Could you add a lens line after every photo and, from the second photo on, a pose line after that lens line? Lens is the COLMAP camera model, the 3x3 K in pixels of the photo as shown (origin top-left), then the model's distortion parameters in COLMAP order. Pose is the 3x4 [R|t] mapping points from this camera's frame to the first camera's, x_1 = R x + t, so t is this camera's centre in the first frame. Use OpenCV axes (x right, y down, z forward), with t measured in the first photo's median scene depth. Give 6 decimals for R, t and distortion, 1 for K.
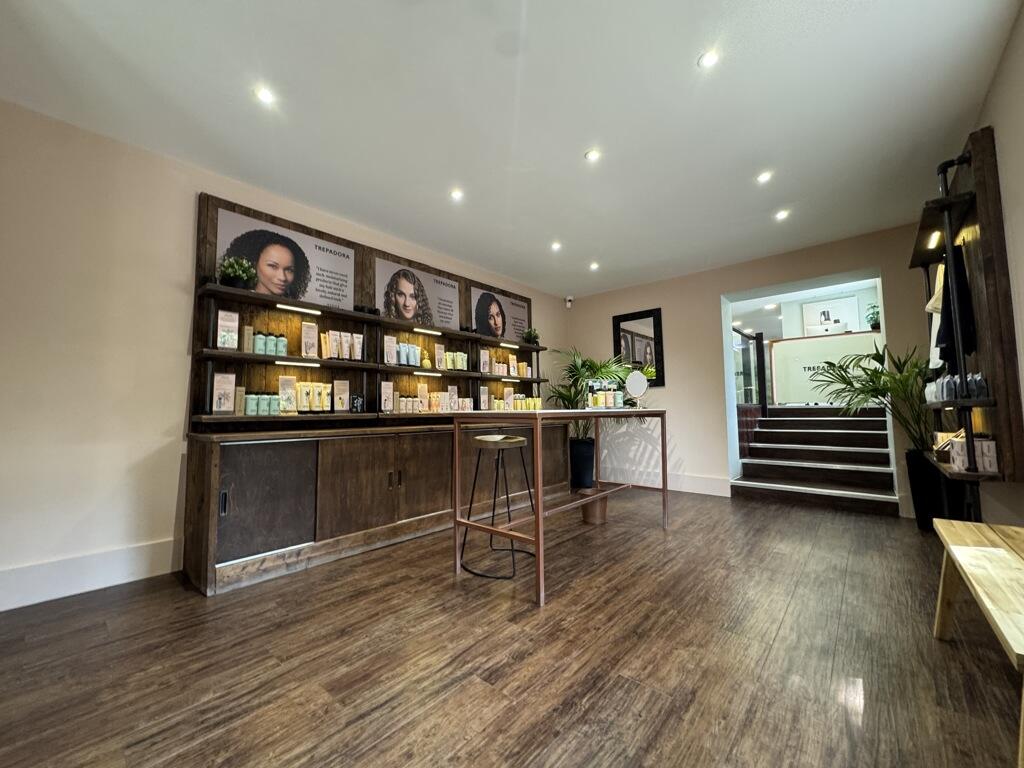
lens RADIAL K [[409.9, 0, 510.8], [0, 409.9, 383.5], [0, 0, 1]] dist [-0.006590, 0.002334]
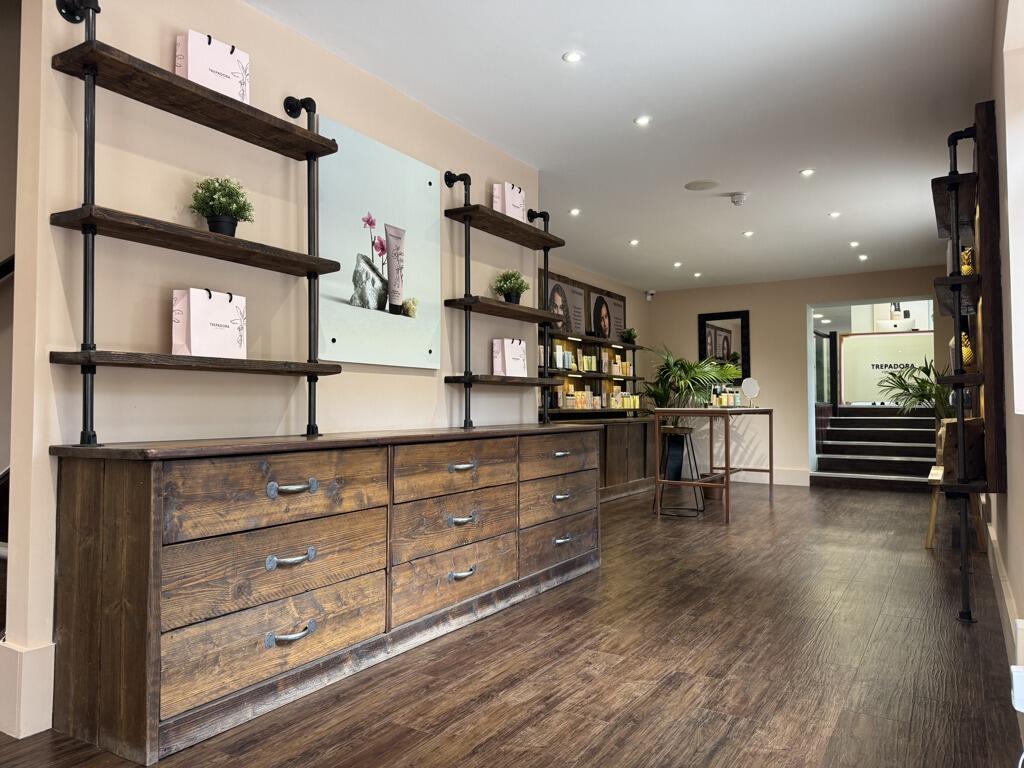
lens RADIAL K [[714.7, 0, 516.5], [0, 714.7, 382.0], [0, 0, 1]] dist [0.056334, -0.045731]
pose [[0.985649, 0.014560, 0.168181, -0.644615], [-0.020135, 0.999301, 0.031492, -0.060243], [-0.167605, -0.034426, 0.985253, -0.879328]]
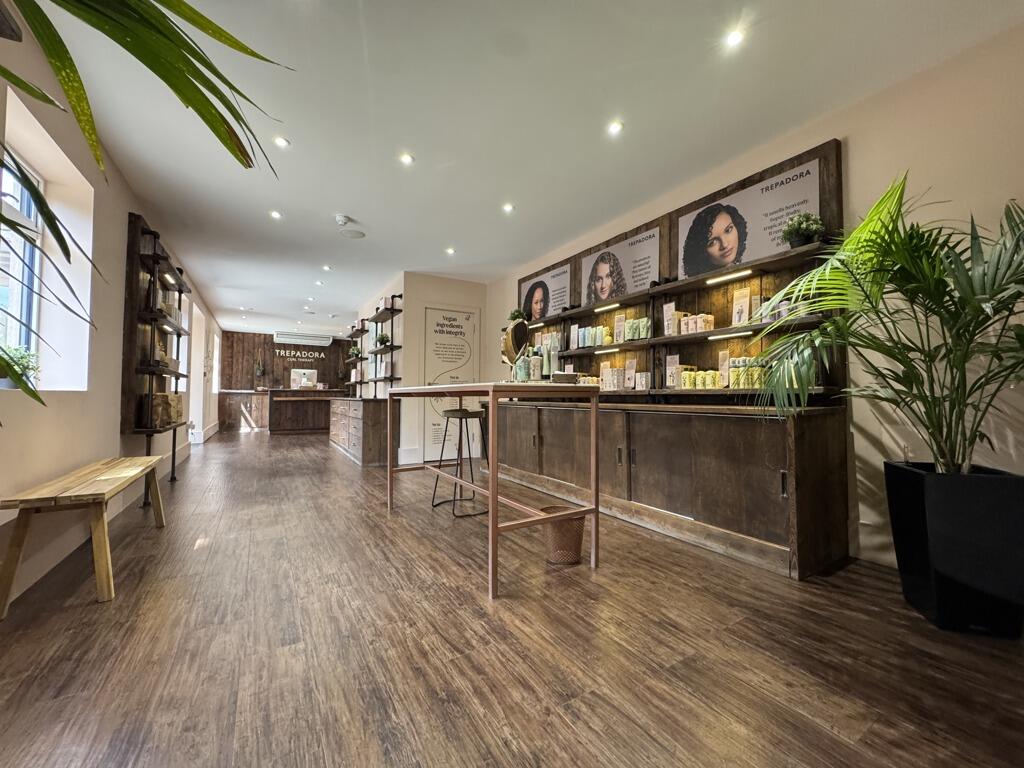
lens RADIAL K [[409.9, 0, 517.0], [0, 409.9, 385.9], [0, 0, 1]] dist [-0.006590, 0.002334]
pose [[-0.291191, -0.011152, -0.956600, 0.733610], [0.068534, 0.997120, -0.032487, 0.070515], [0.954207, -0.075019, -0.289588, 0.984210]]
